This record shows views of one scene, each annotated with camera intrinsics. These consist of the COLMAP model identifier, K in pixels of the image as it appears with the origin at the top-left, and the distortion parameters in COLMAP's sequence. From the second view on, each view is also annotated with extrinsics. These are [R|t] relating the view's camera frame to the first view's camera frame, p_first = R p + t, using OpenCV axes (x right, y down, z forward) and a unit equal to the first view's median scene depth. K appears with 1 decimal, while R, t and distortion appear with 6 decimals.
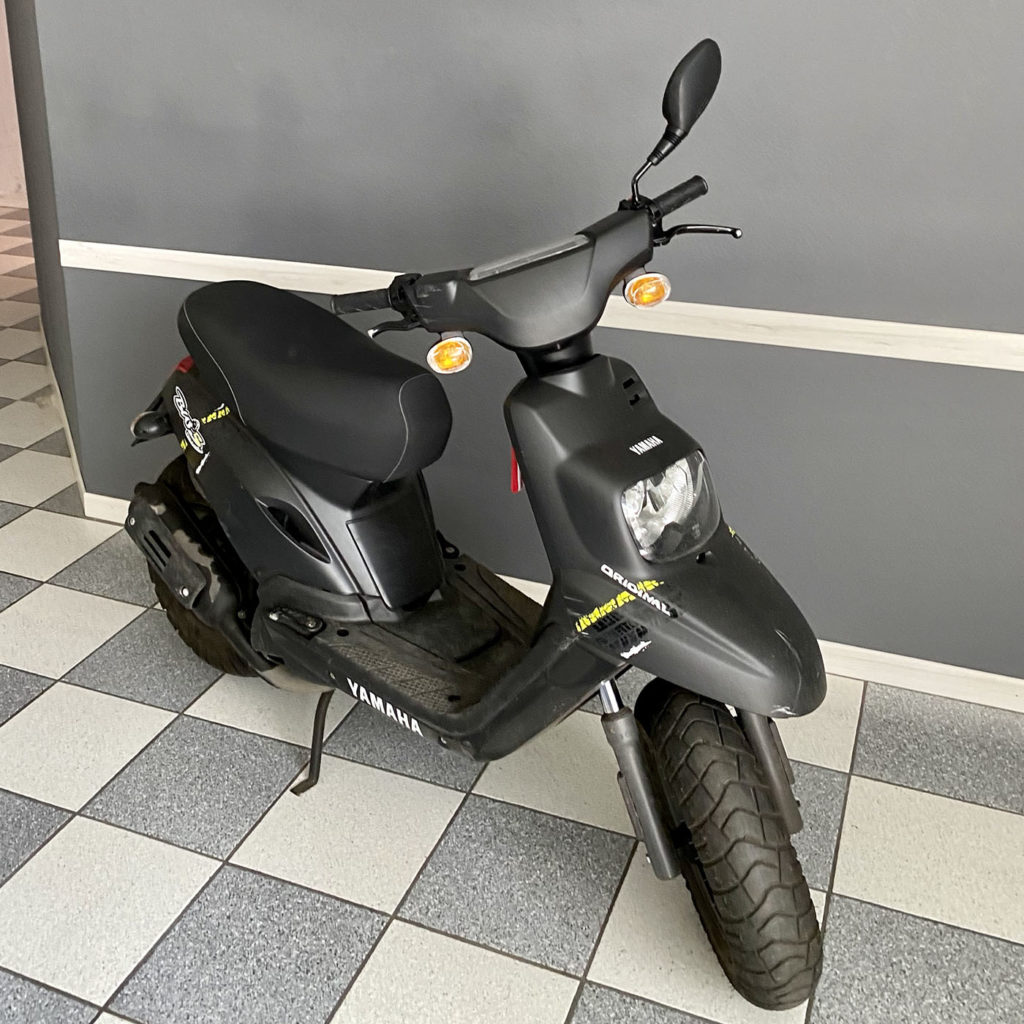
lens RADIAL K [[1213.2, 0, 452.2], [0, 1213.2, 294.6], [0, 0, 1]] dist [-0.015546, 0.014700]
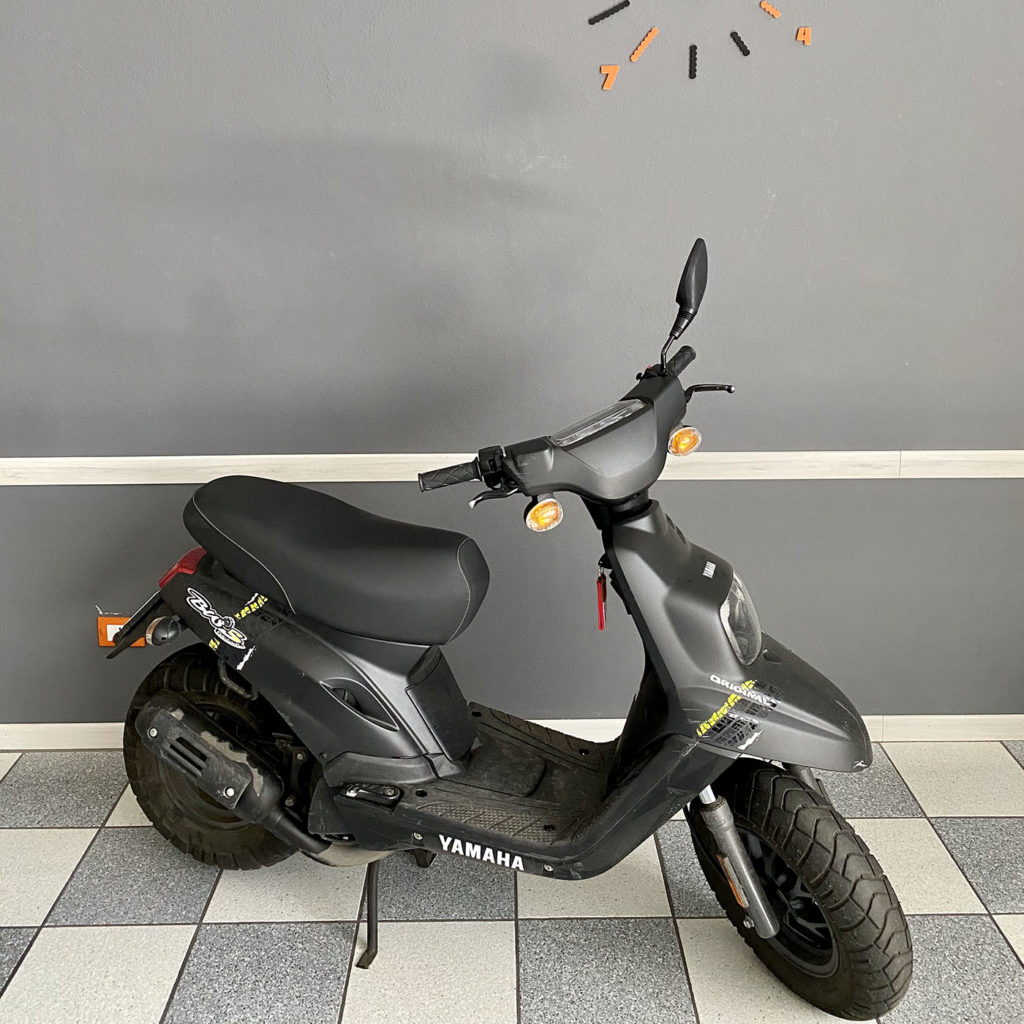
lens RADIAL K [[1061.2, 0, 508.6], [0, 1061.2, 346.1], [0, 0, 1]] dist [-0.007254, 0.005018]
pose [[0.913839, -0.063065, 0.401150, -0.358708], [0.104914, 0.990994, -0.083204, -0.025254], [-0.392290, 0.118122, 0.912226, 0.068368]]
